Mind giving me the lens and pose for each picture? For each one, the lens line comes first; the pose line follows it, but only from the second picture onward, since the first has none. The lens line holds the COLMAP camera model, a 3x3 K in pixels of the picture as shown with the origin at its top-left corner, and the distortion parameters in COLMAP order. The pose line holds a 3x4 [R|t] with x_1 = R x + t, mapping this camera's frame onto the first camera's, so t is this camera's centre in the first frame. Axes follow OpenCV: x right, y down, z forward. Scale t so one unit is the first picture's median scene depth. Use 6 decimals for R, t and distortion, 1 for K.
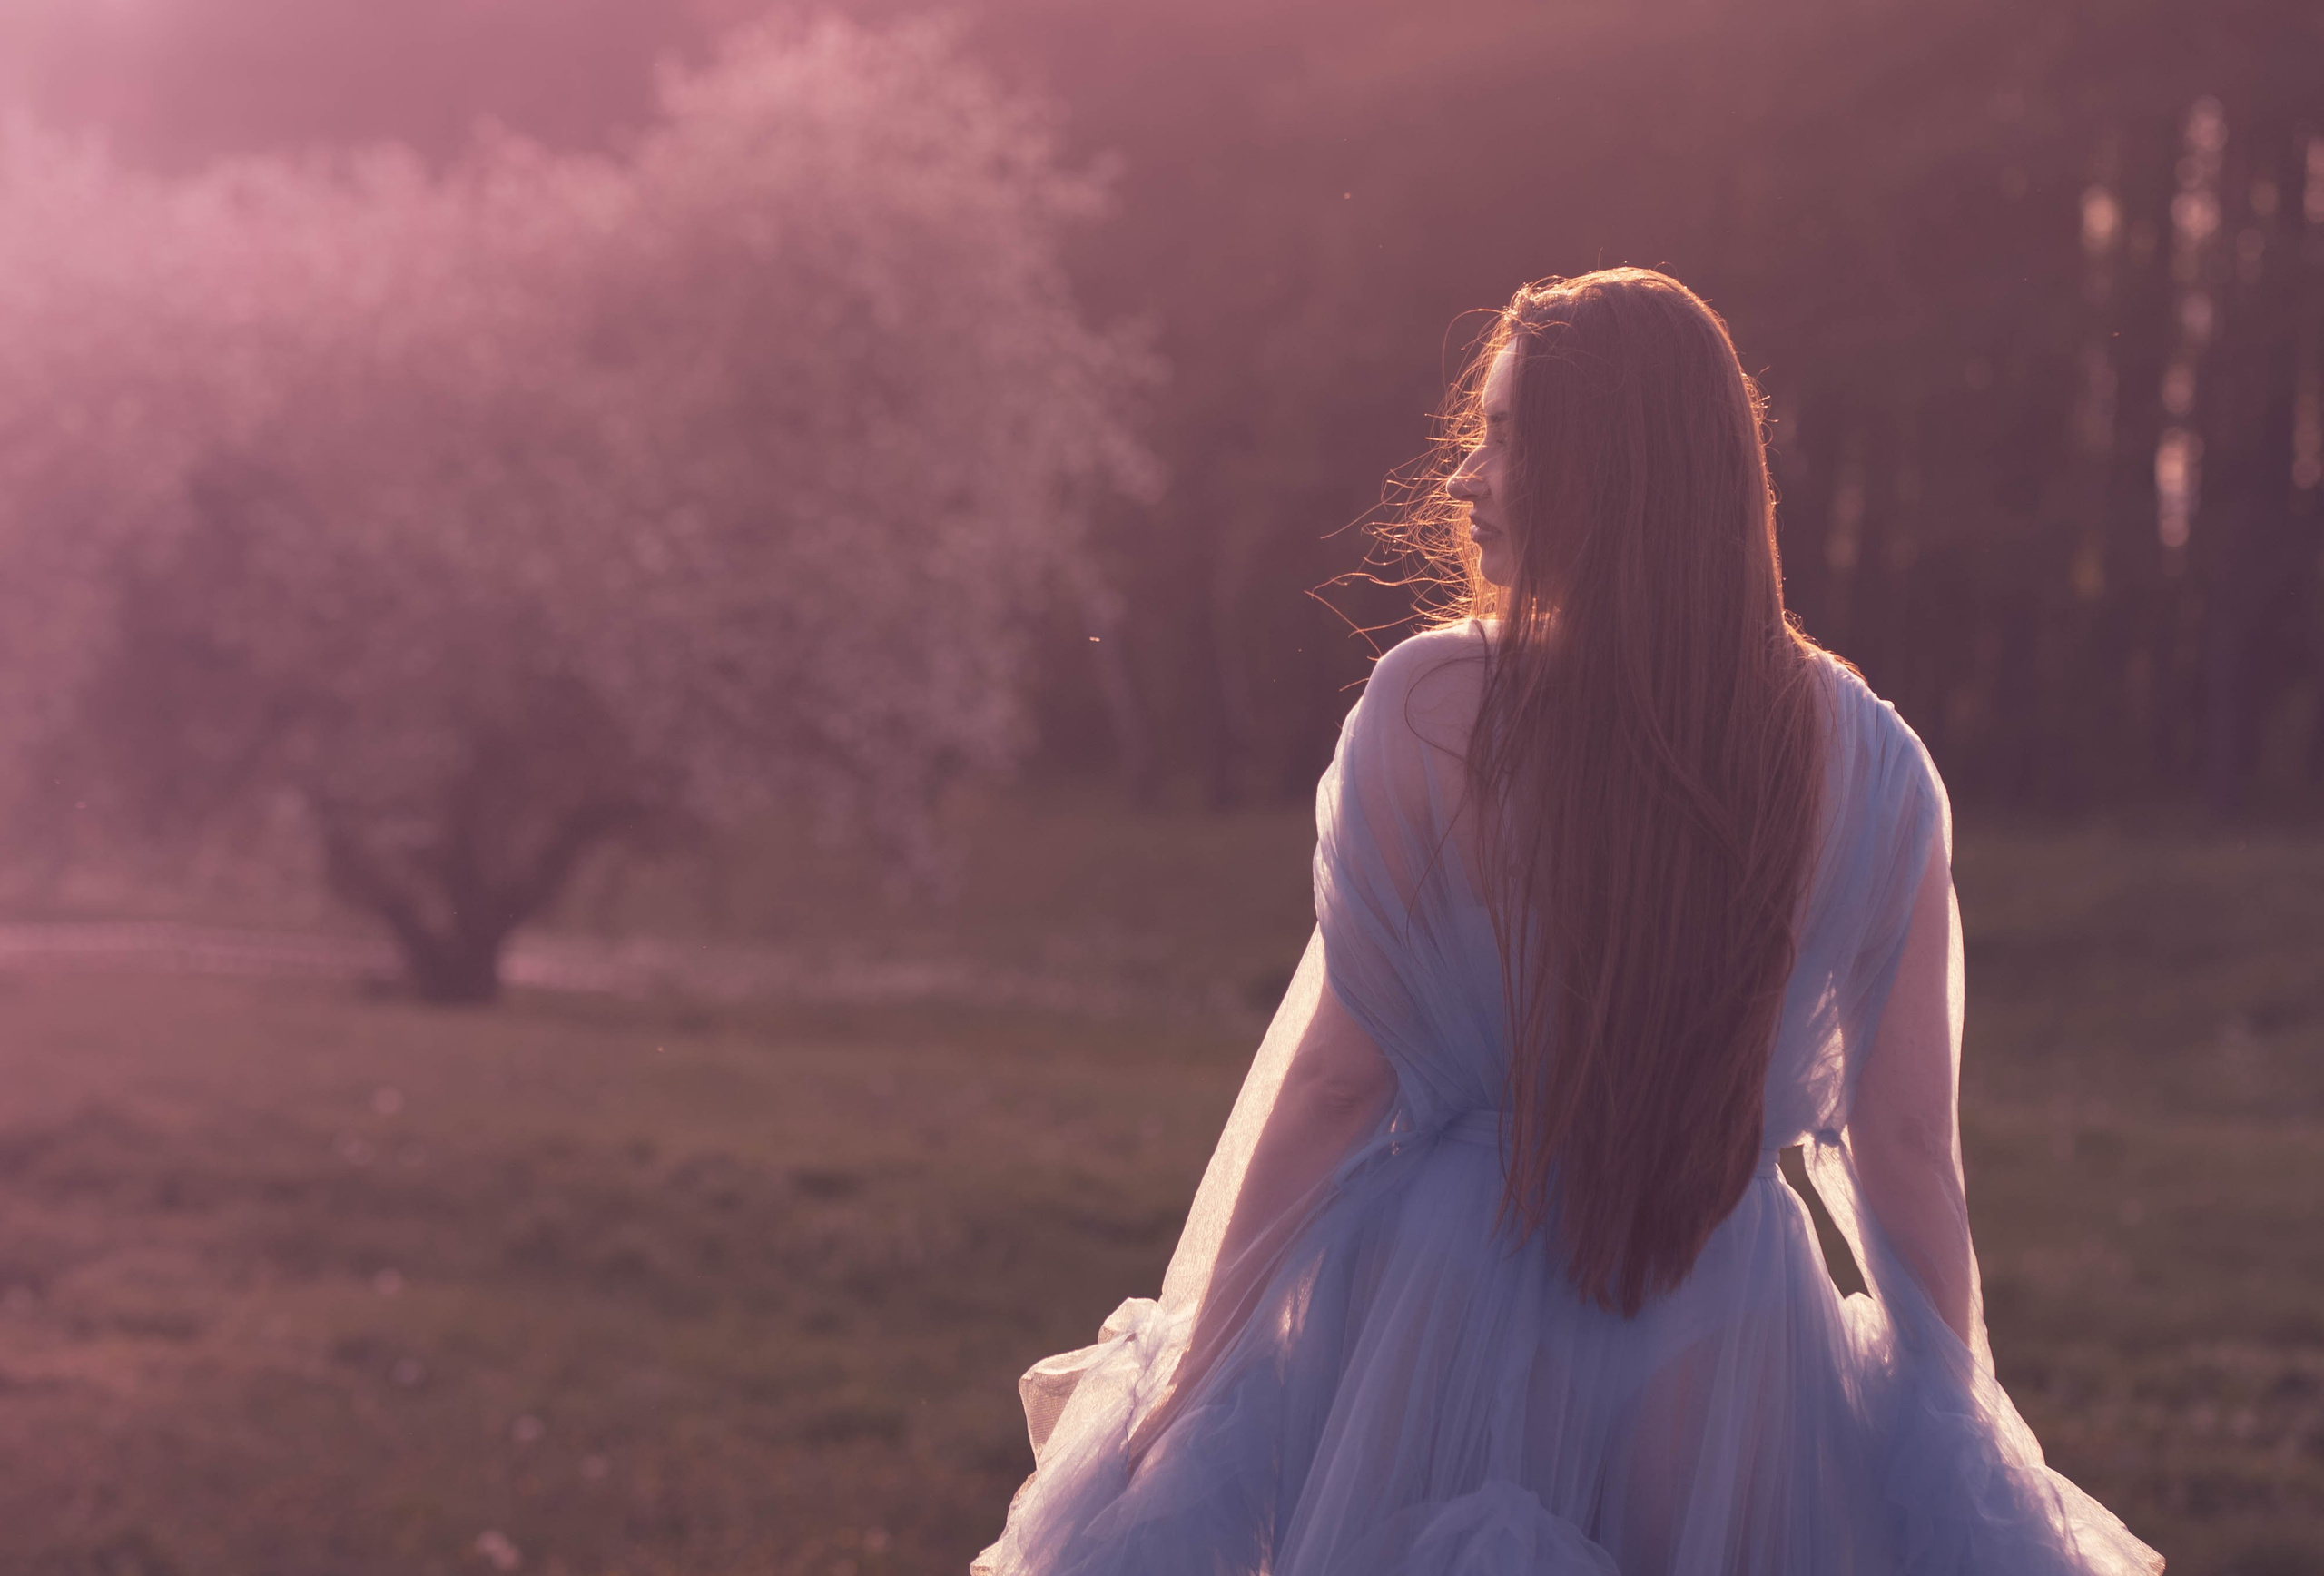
lens RADIAL K [[8571.2, 0, 1071.4], [0, 8571.2, 756.9], [0, 0, 1]] dist [0.241864, 0.000000]
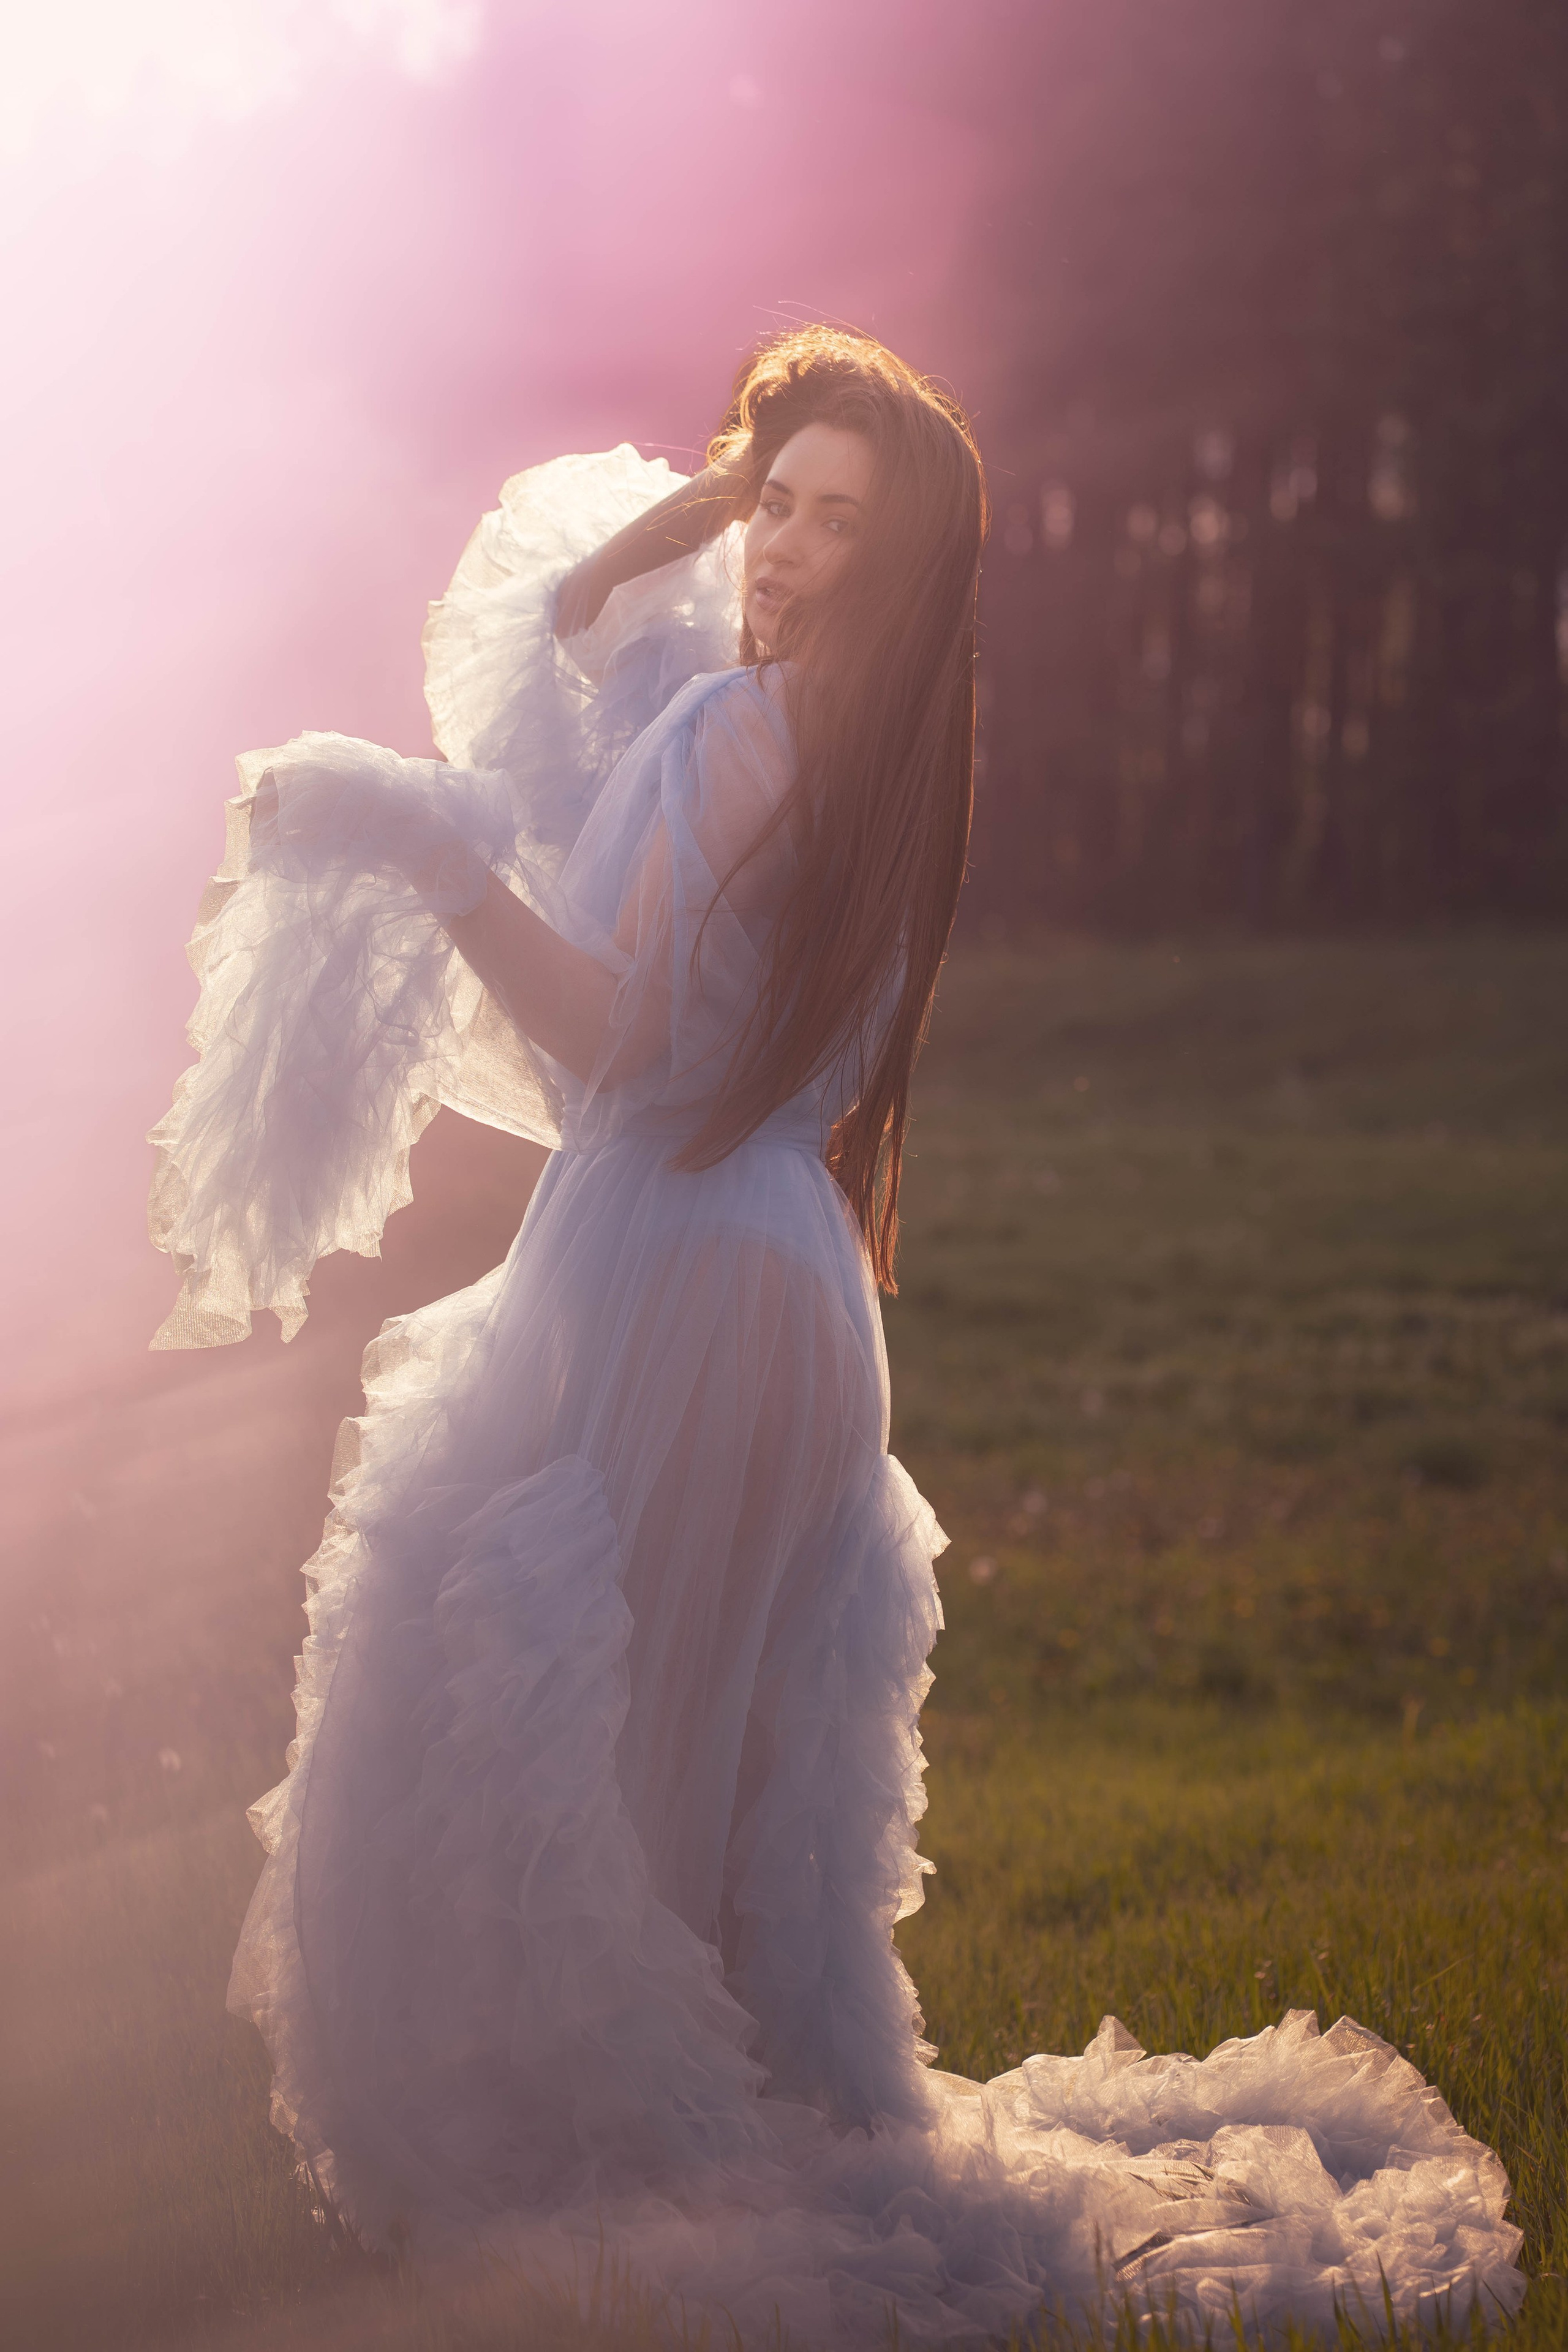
lens RADIAL K [[5779.8, 0, 785.0], [0, 5779.8, 1174.6], [0, 0, 1]] dist [-0.018502, 0.000000]
pose [[0.997385, -0.037790, 0.061606, -0.009998], [0.035200, 0.998472, 0.042588, 0.008145], [-0.063121, -0.040308, 0.997192, 0.110044]]
